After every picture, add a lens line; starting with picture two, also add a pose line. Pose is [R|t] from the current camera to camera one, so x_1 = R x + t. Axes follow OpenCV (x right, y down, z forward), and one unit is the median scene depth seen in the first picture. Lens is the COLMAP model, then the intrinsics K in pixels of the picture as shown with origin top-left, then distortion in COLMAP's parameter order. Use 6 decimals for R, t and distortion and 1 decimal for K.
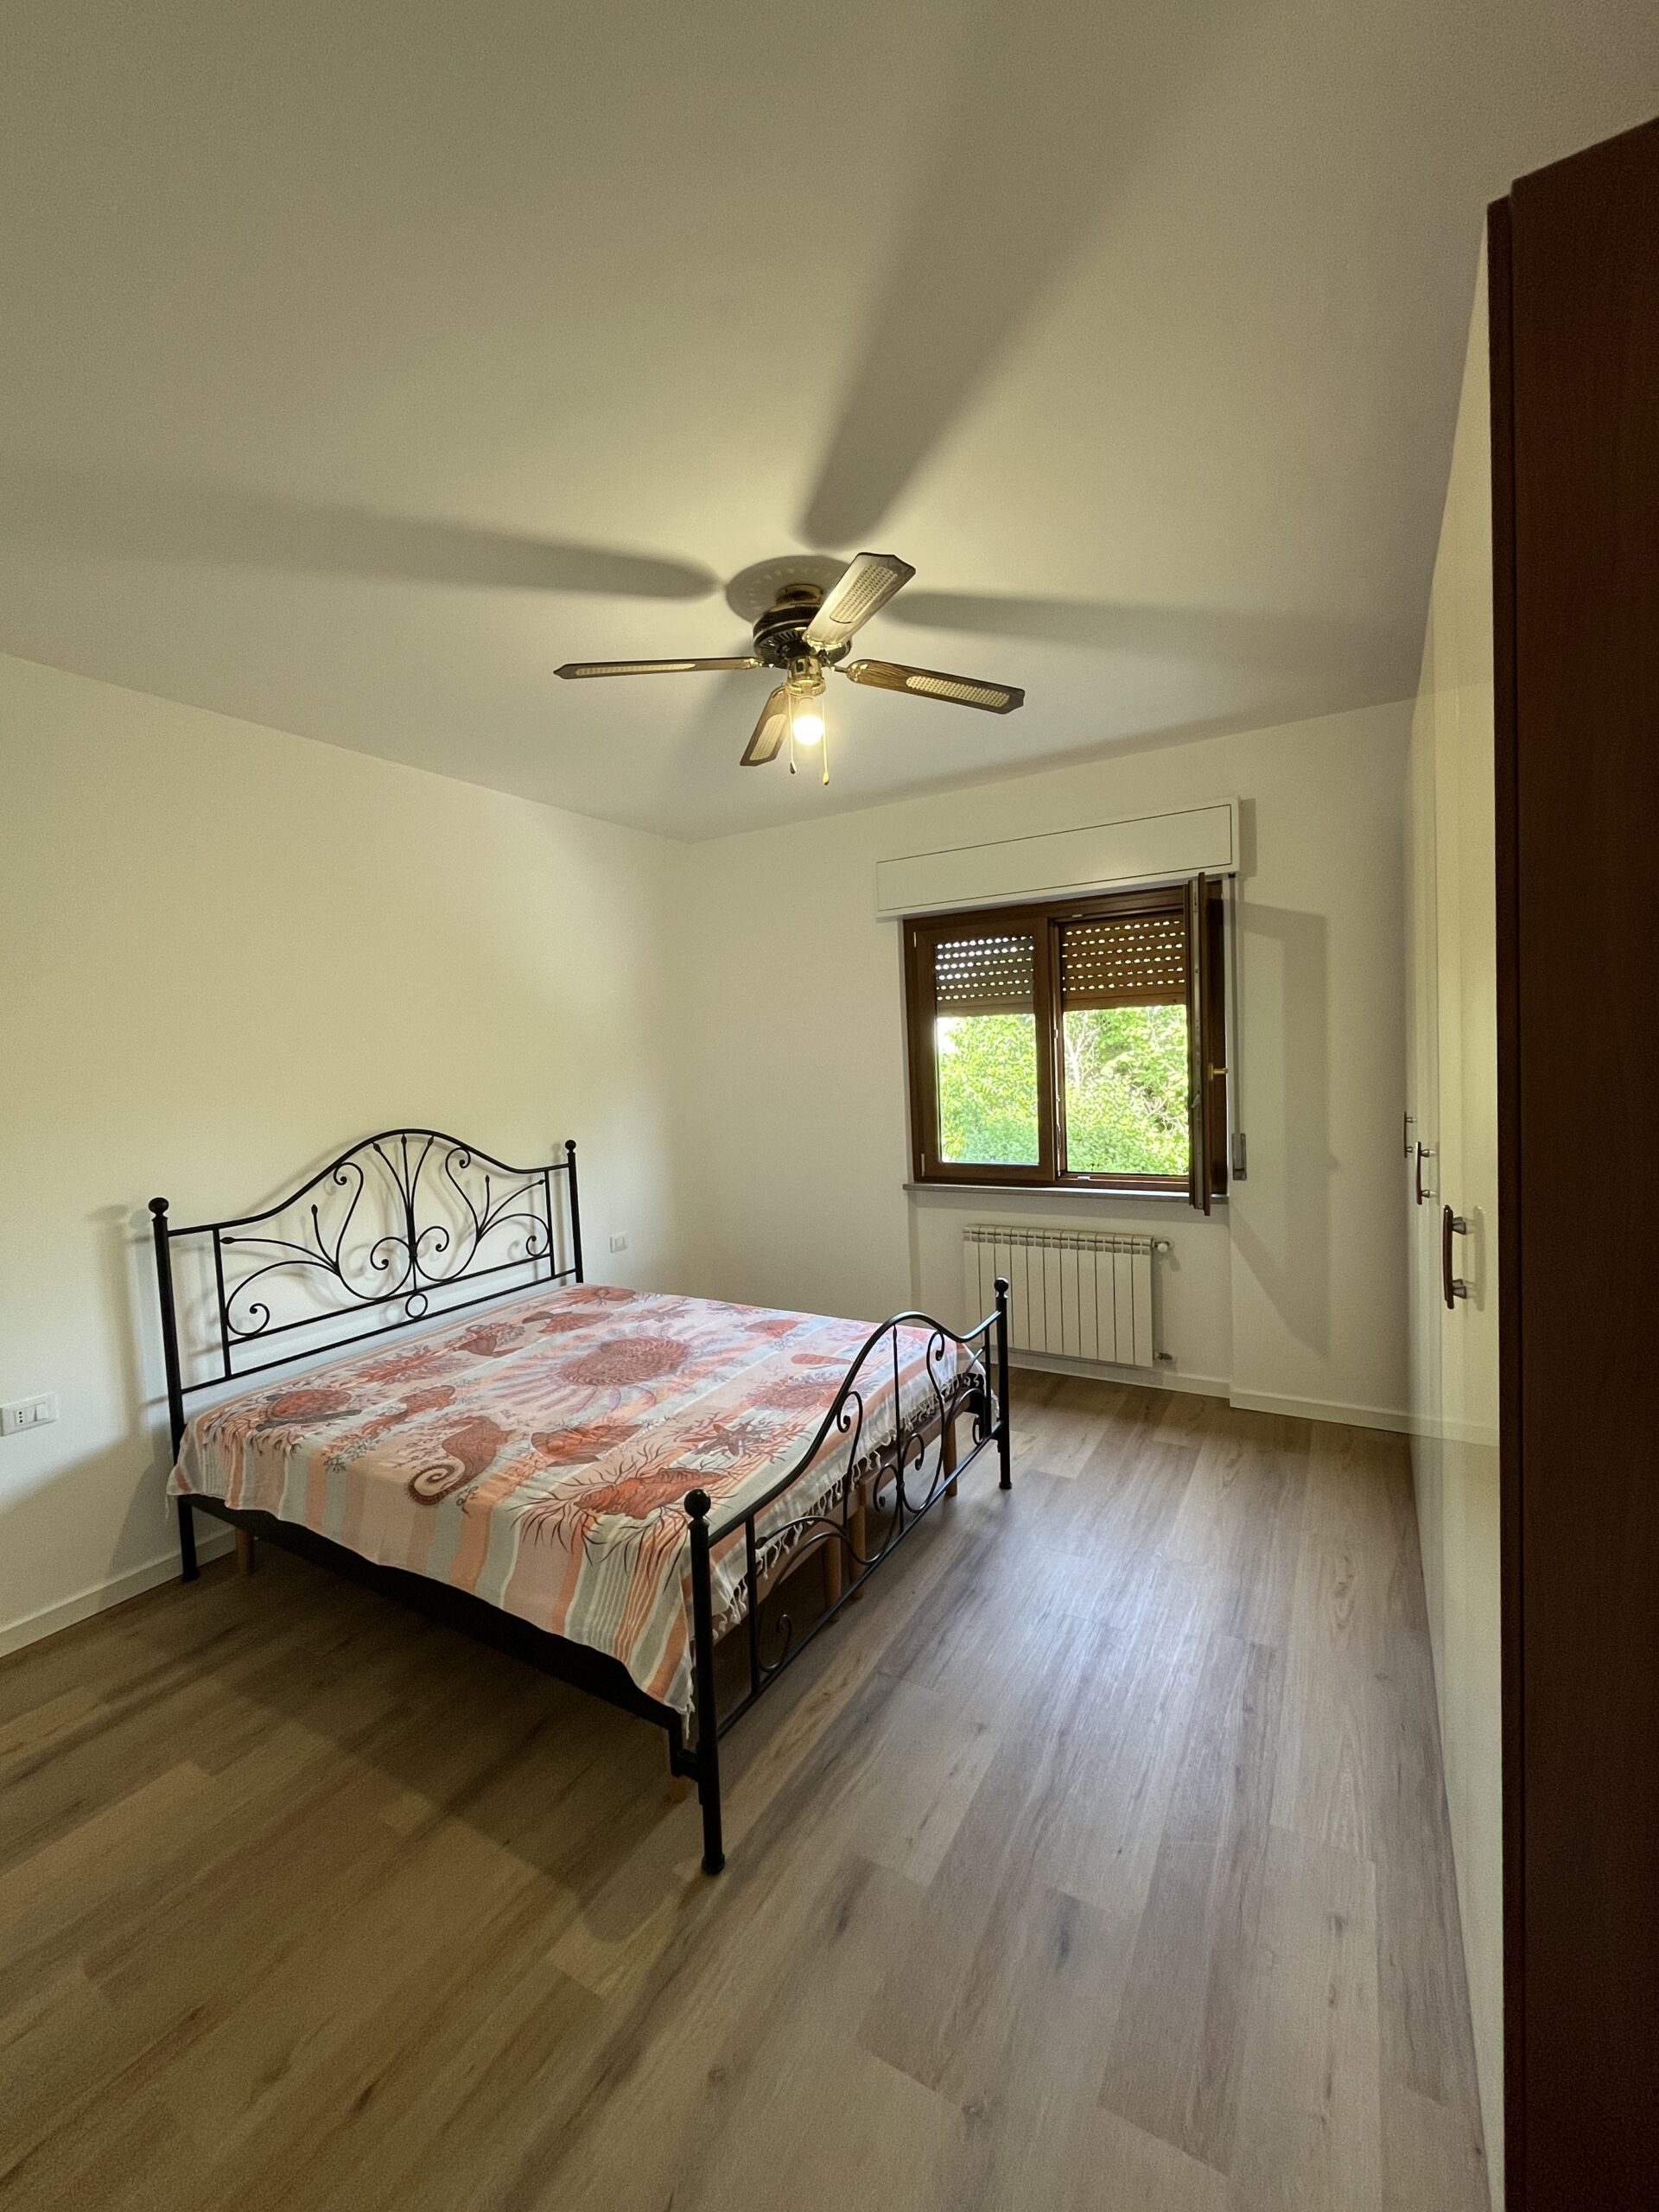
lens RADIAL K [[893.8, 0, 825.6], [0, 893.8, 1107.5], [0, 0, 1]] dist [-0.008939, 0.000601]
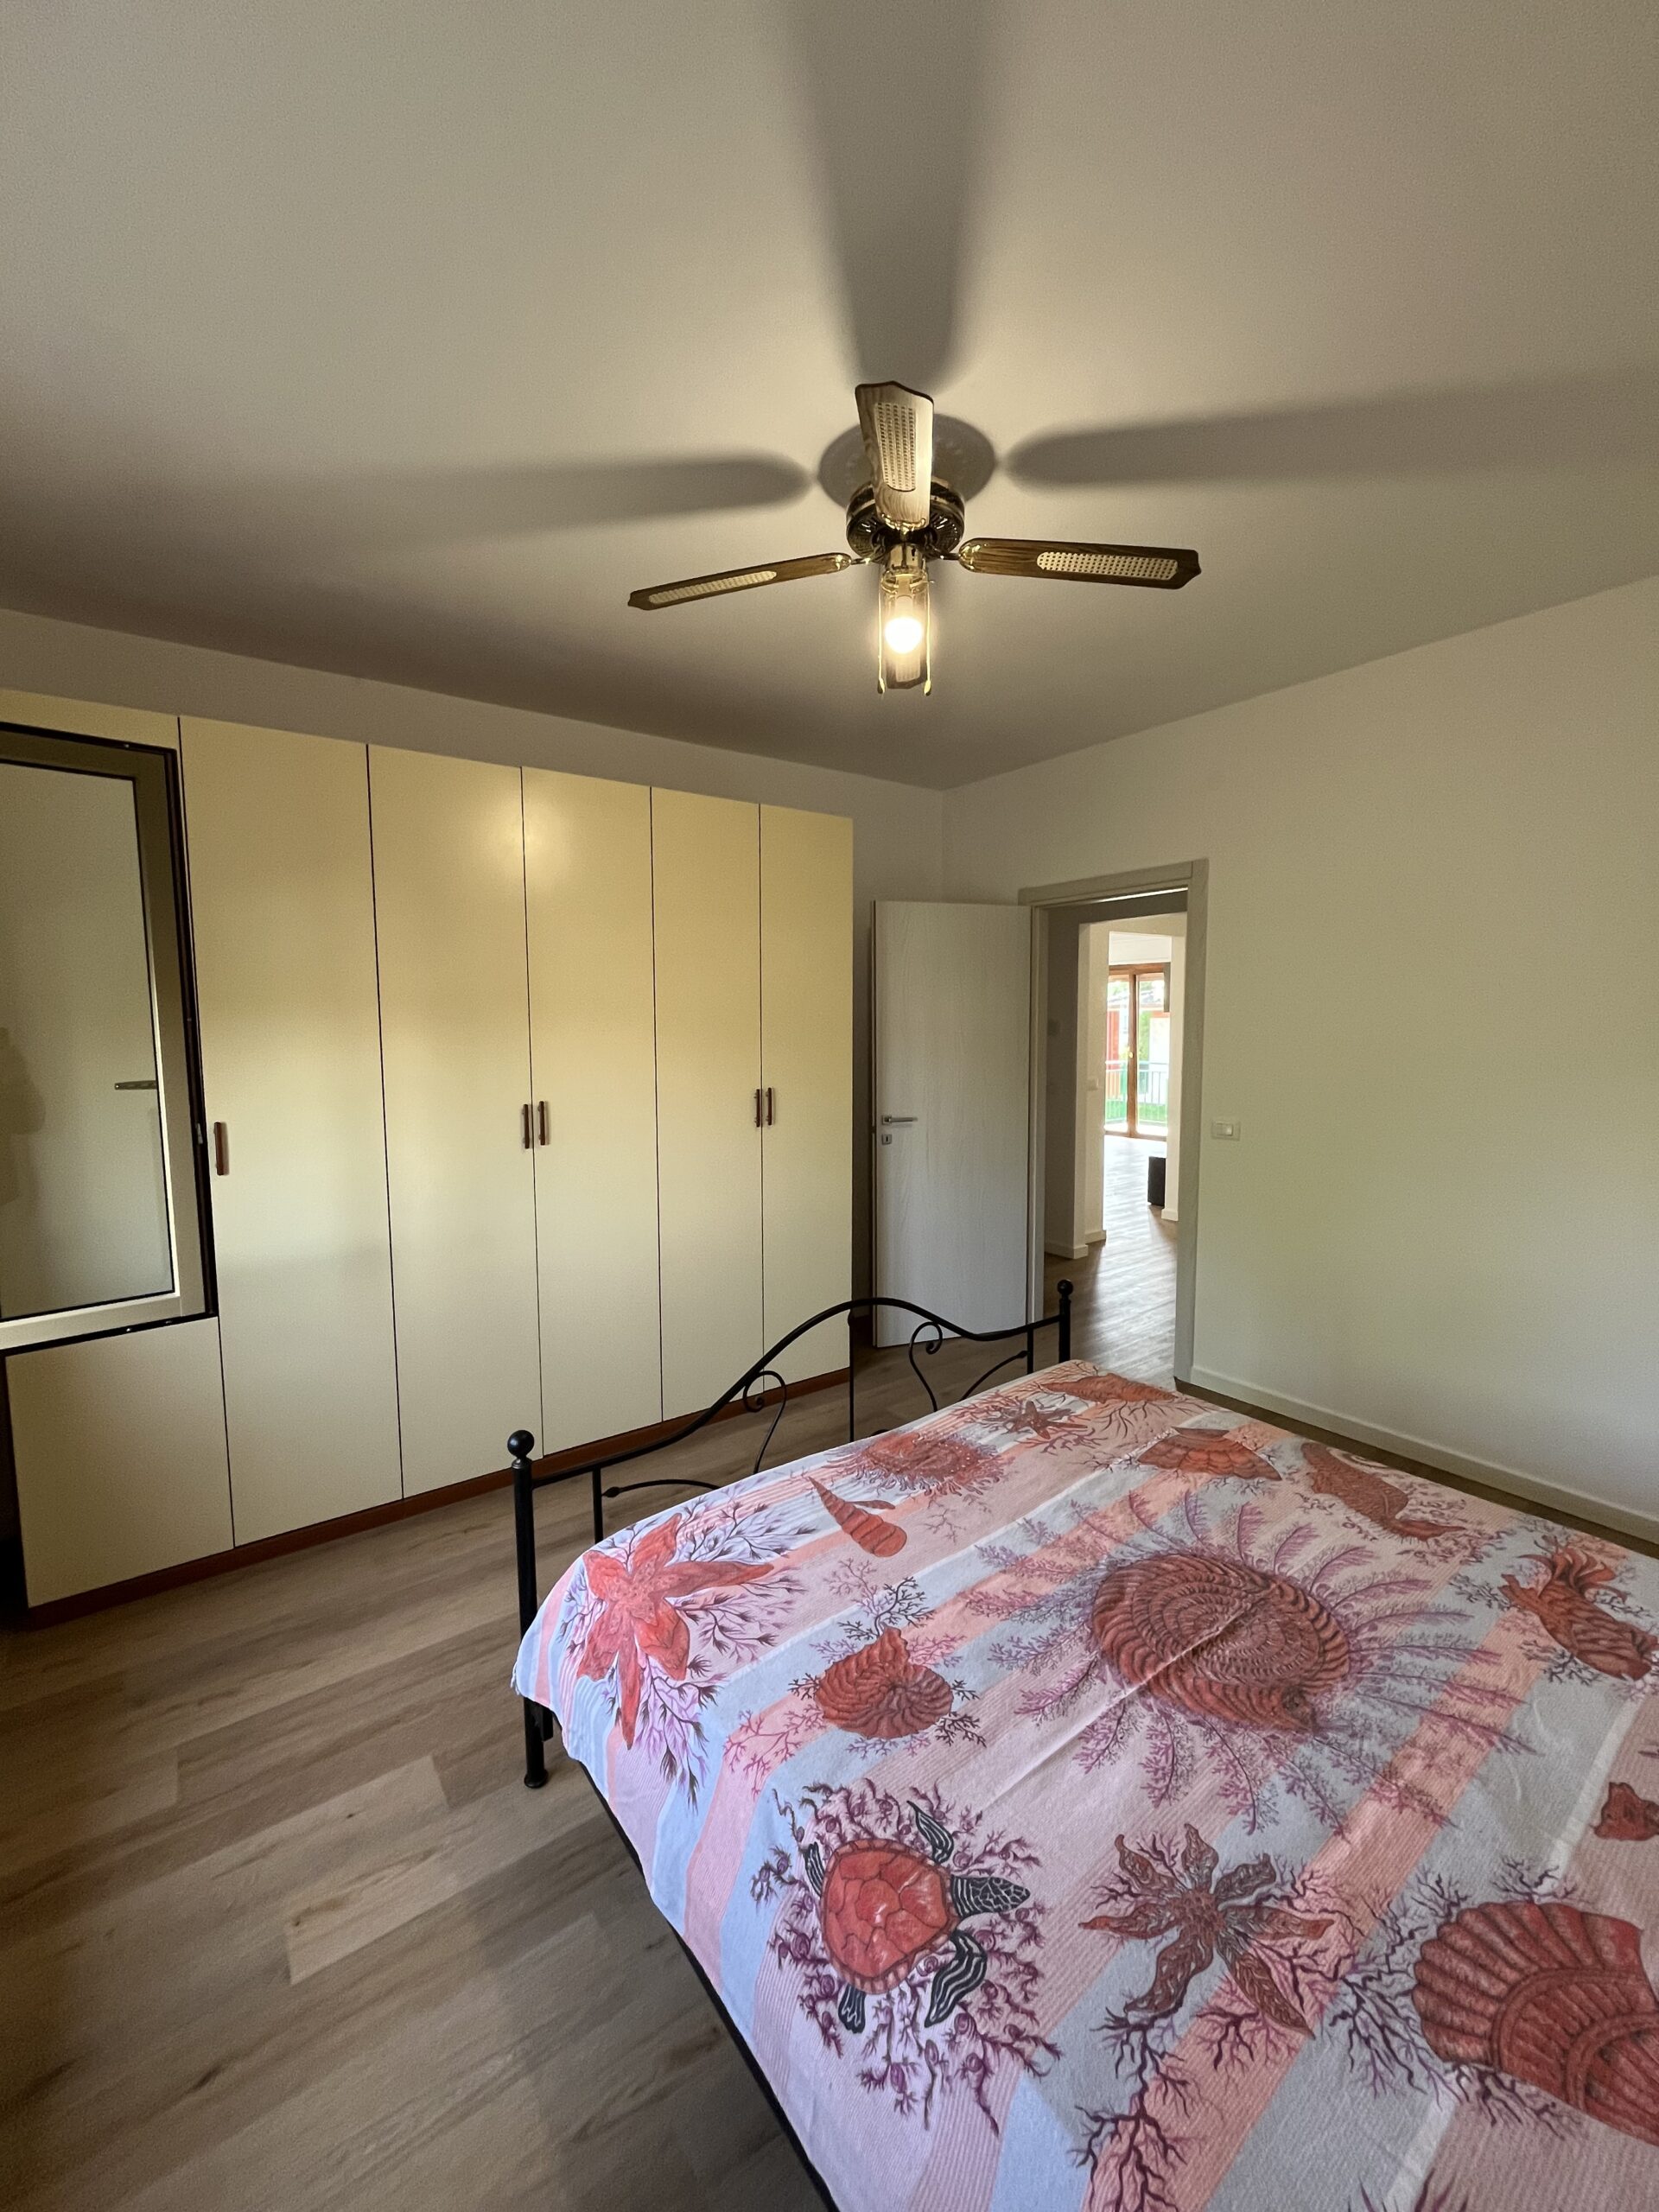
lens RADIAL K [[893.8, 0, 829.3], [0, 893.8, 1106.1], [0, 0, 1]] dist [-0.008939, 0.000601]
pose [[-0.921134, 0.014428, 0.388978, -0.241535], [0.071937, 0.988409, 0.133690, -0.087155], [-0.382540, 0.151128, -0.911495, 1.629595]]
